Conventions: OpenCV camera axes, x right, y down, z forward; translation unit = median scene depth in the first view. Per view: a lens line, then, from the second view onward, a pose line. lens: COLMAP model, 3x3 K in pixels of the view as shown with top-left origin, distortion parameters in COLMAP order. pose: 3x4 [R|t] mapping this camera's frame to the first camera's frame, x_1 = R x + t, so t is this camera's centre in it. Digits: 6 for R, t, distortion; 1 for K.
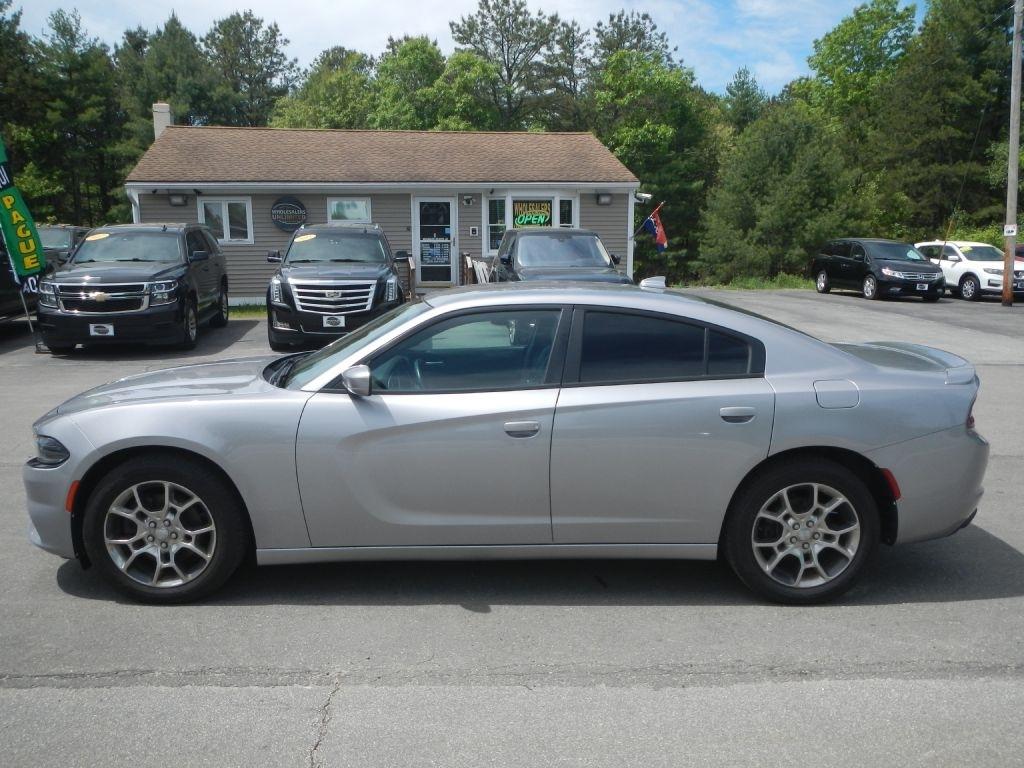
lens RADIAL K [[848.5, 0, 503.3], [0, 848.5, 383.1], [0, 0, 1]] dist [-0.005676, 0.000158]
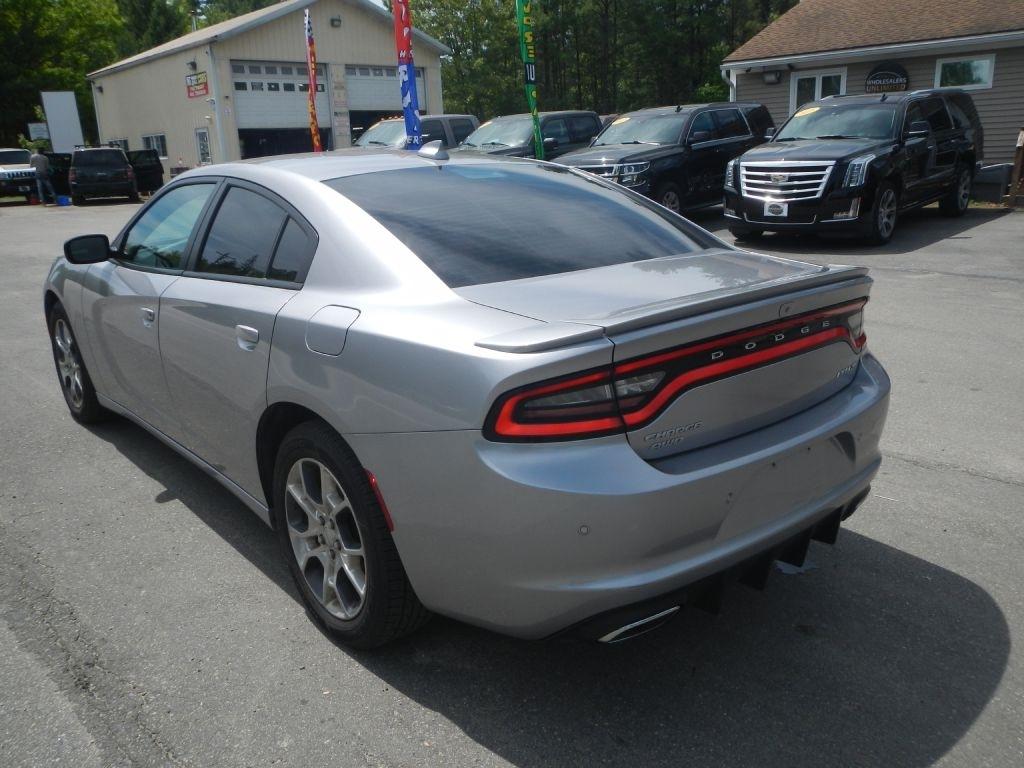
lens RADIAL K [[848.5, 0, 542.8], [0, 848.5, 381.9], [0, 0, 1]] dist [-0.005676, 0.000158]
pose [[0.613941, 0.190390, -0.766047, 0.345338], [-0.093081, 0.981167, 0.169256, -0.024394], [0.783845, -0.032609, 0.620100, 0.267911]]
